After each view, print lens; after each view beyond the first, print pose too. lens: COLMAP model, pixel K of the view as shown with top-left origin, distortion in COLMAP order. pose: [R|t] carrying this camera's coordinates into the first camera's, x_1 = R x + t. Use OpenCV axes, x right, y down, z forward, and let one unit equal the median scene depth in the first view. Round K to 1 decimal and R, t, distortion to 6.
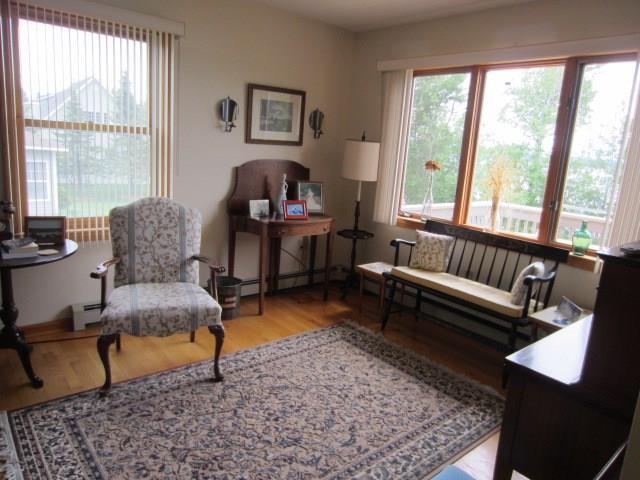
lens RADIAL K [[455.3, 0, 321.1], [0, 455.3, 238.9], [0, 0, 1]] dist [-0.025952, 0.000966]
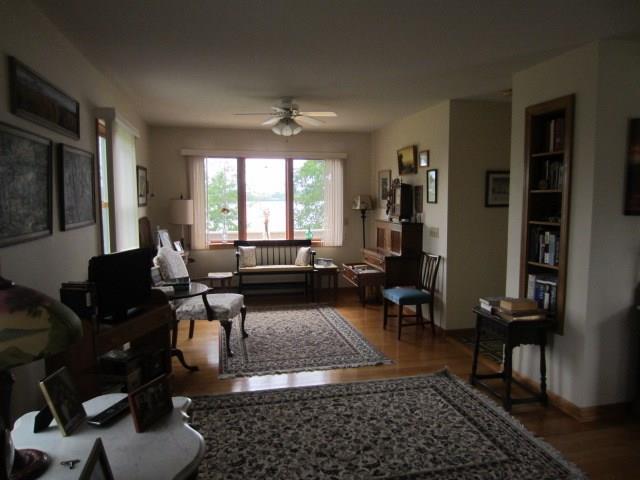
lens RADIAL K [[455.3, 0, 319.2], [0, 455.3, 239.1], [0, 0, 1]] dist [-0.025952, 0.000966]
pose [[0.470913, -0.154333, 0.868575, -1.220114], [0.217776, 0.974444, 0.055073, -0.079044], [-0.854877, 0.163220, 0.492488, -0.156737]]
